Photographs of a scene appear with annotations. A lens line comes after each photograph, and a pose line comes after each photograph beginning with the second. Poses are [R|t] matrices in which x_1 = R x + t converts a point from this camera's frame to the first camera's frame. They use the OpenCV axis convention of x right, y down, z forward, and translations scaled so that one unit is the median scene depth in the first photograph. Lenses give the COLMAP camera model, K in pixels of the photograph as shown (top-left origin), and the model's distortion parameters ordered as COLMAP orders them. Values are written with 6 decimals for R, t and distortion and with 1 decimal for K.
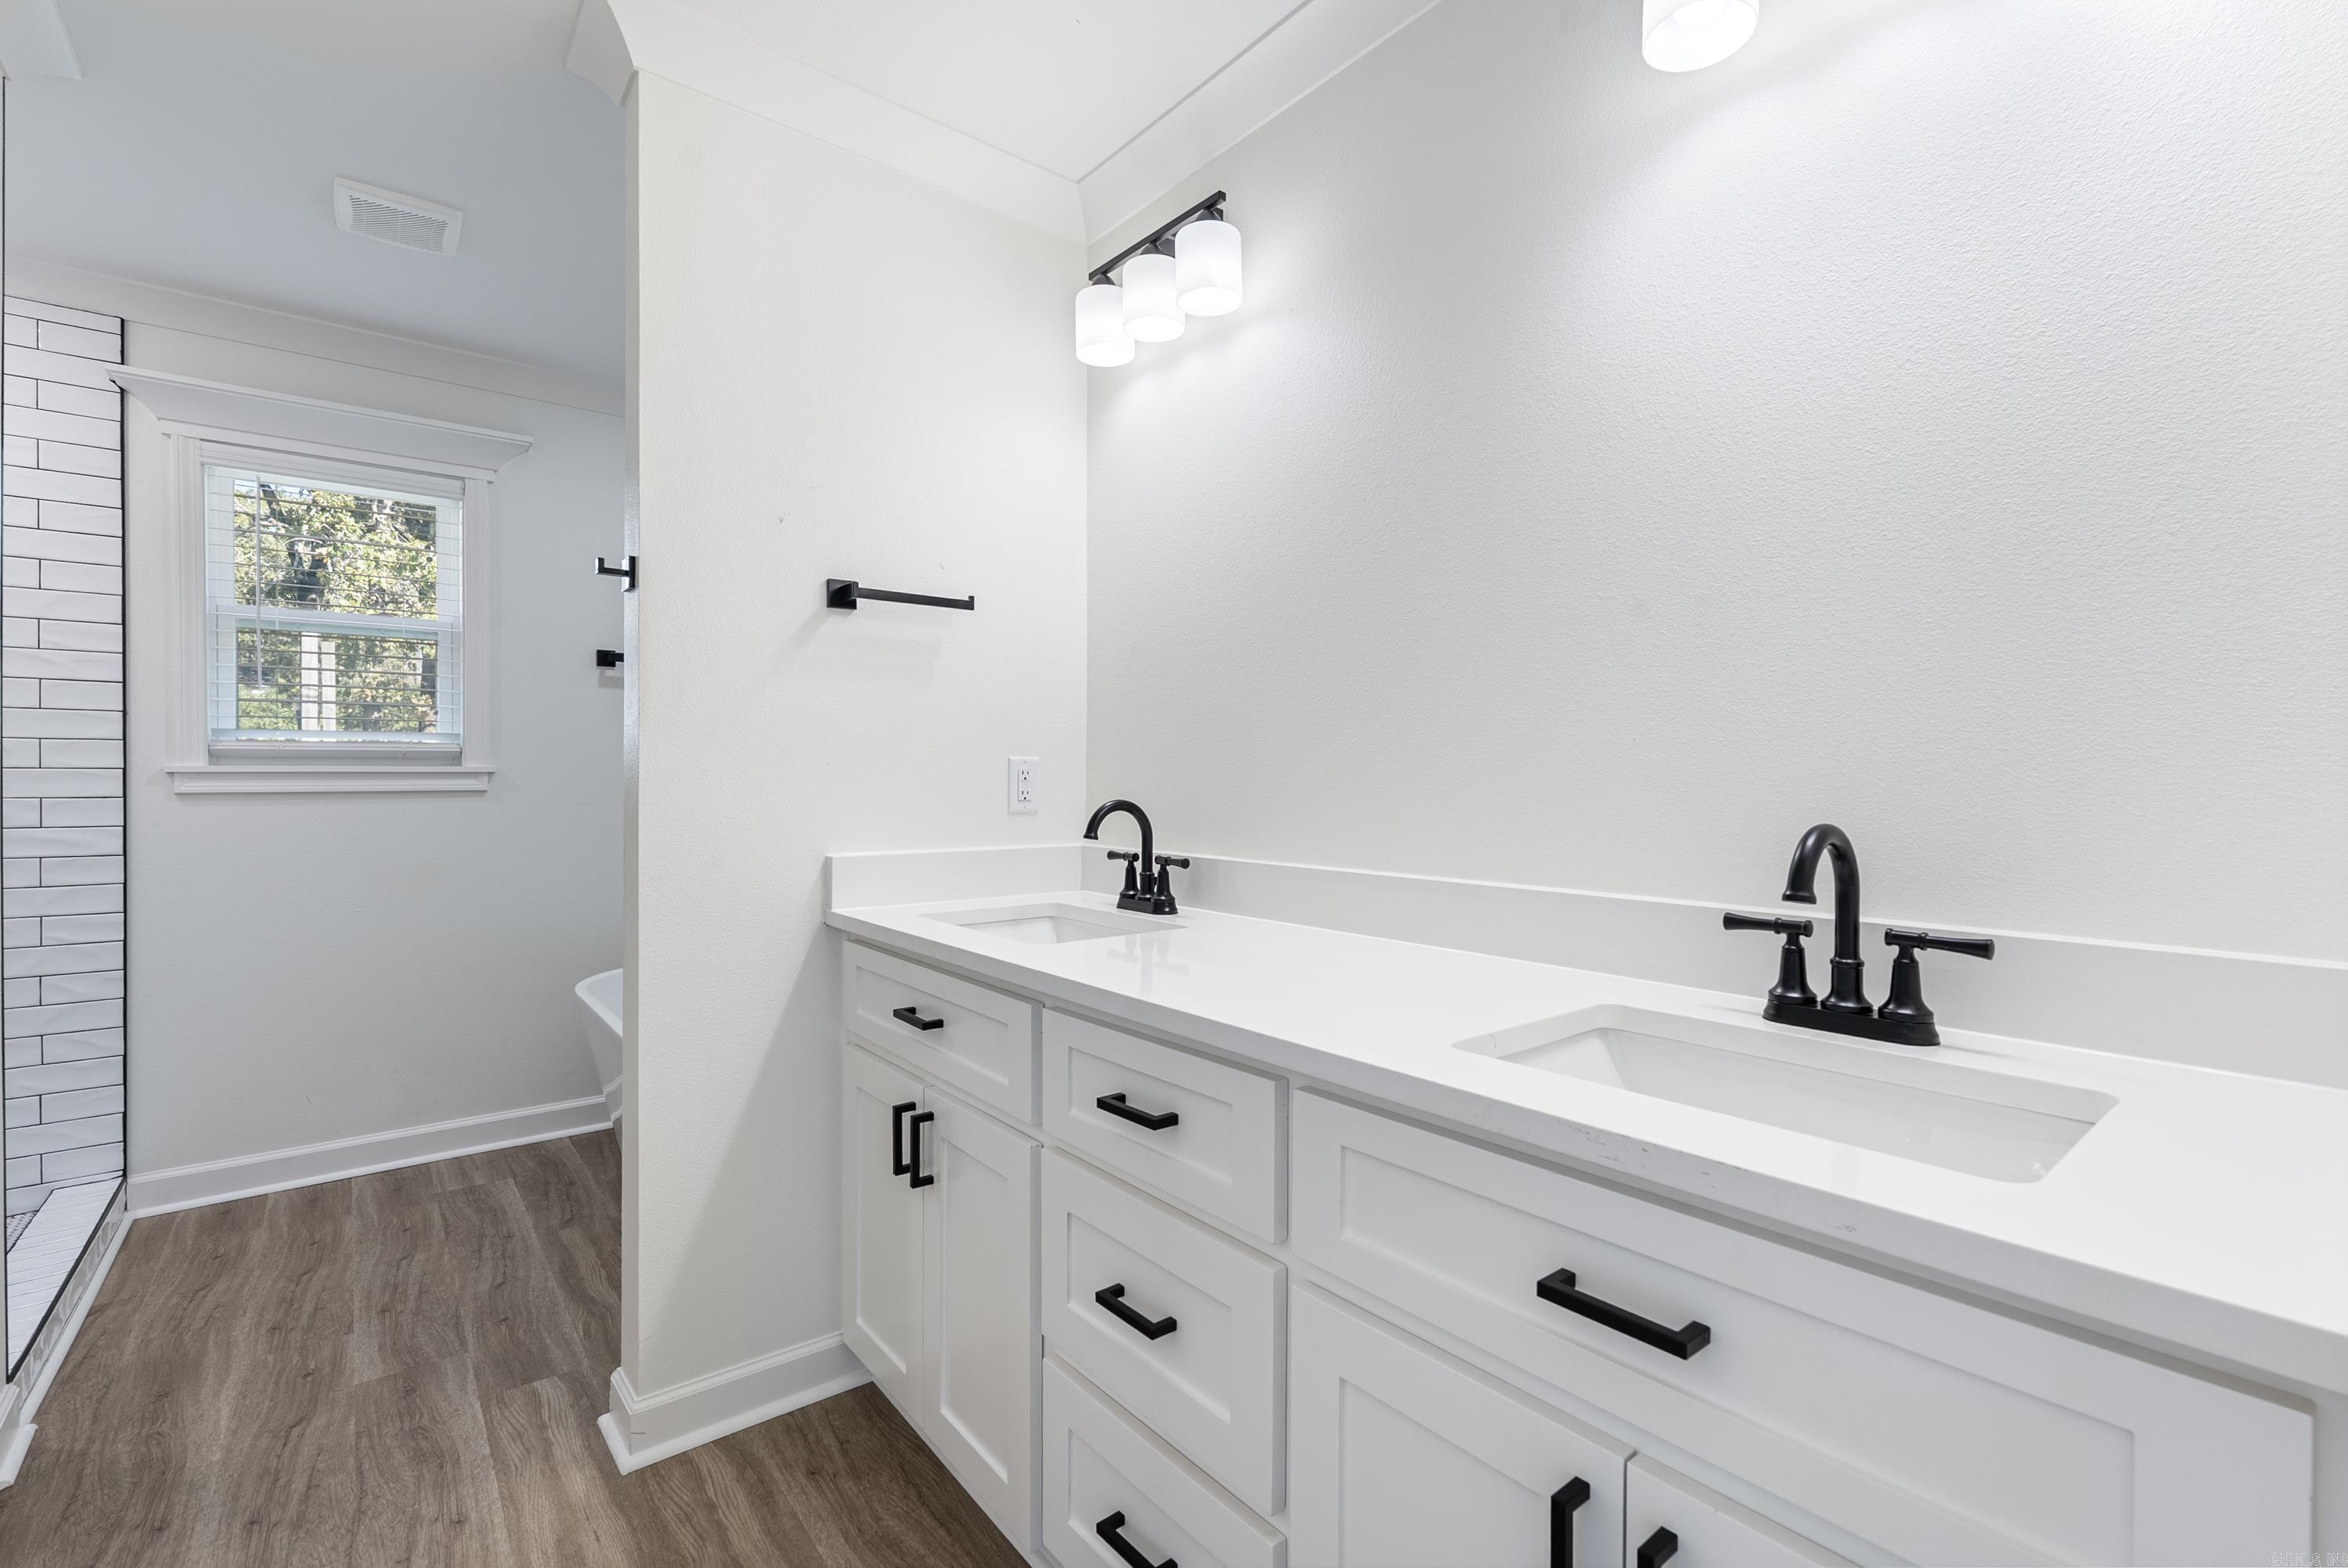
lens RADIAL K [[1038.4, 0, 1173.7], [0, 1038.4, 783.8], [0, 0, 1]] dist [-0.002397, -0.000050]
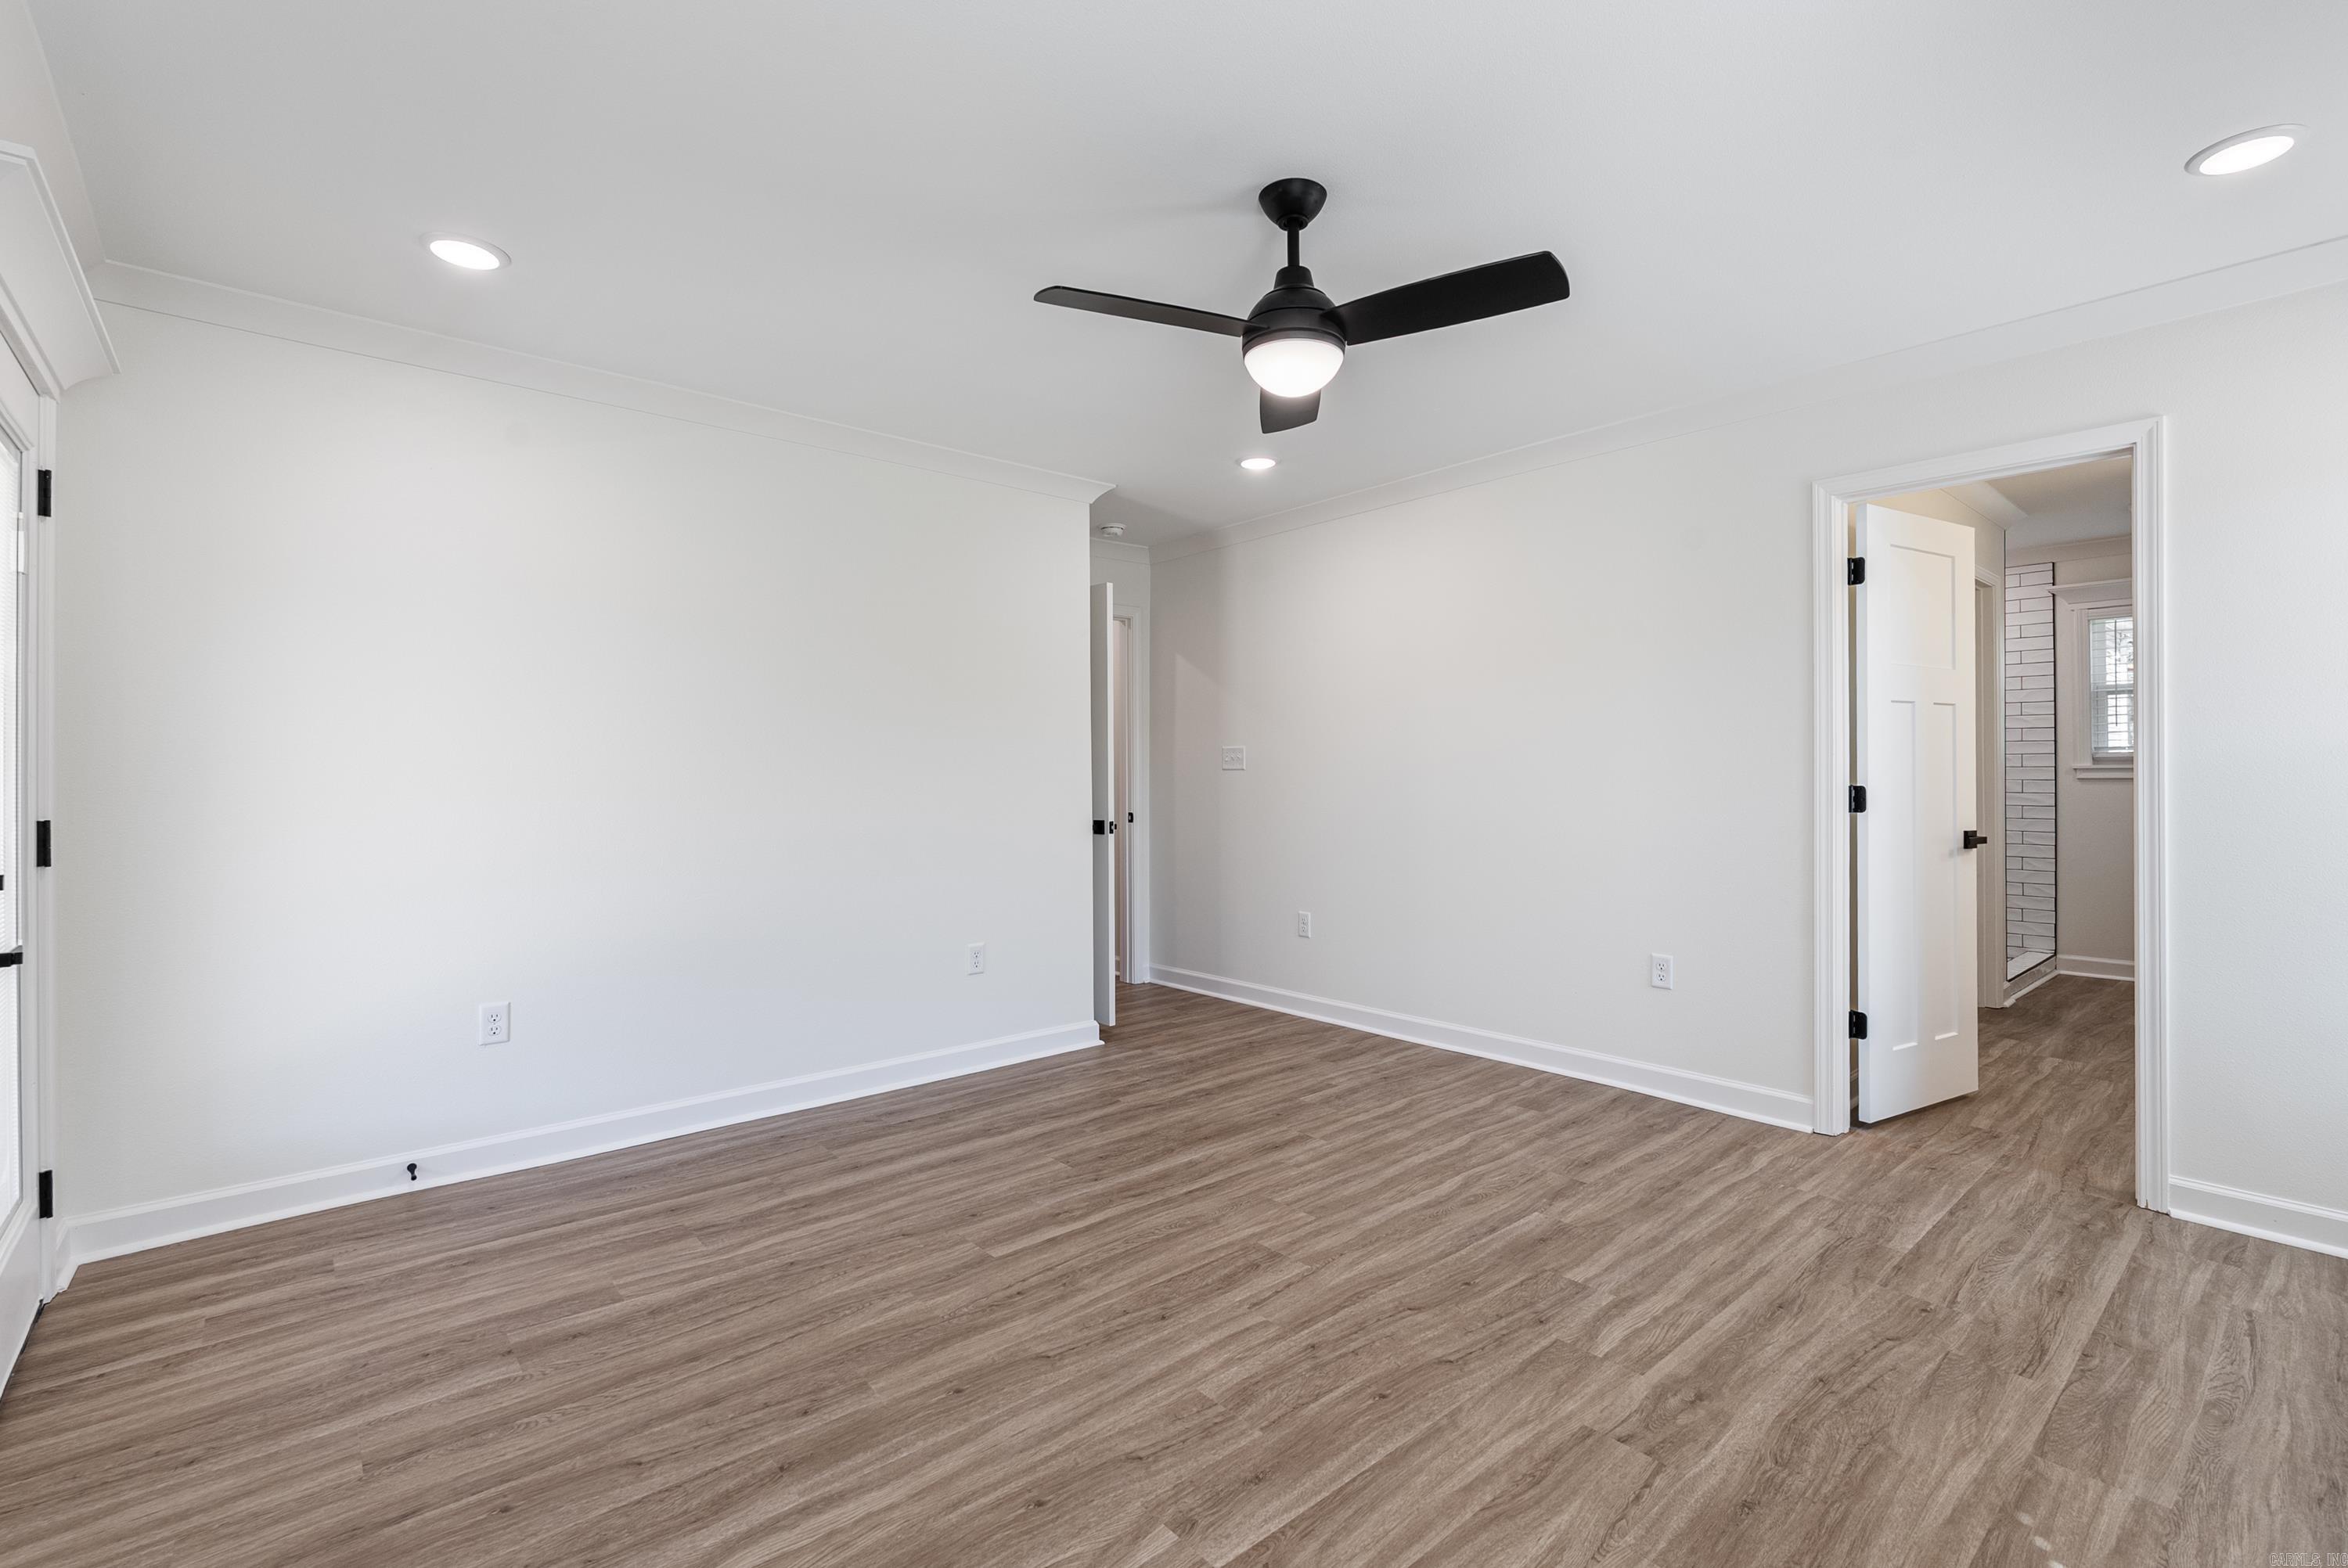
lens RADIAL K [[1038.4, 0, 1173.8], [0, 1038.4, 780.1], [0, 0, 1]] dist [-0.002397, -0.000050]
pose [[0.031098, 0.002705, -0.999513, 1.129956], [0.005800, 0.999979, 0.002886, -0.004147], [0.999500, -0.005887, 0.031081, -0.940062]]
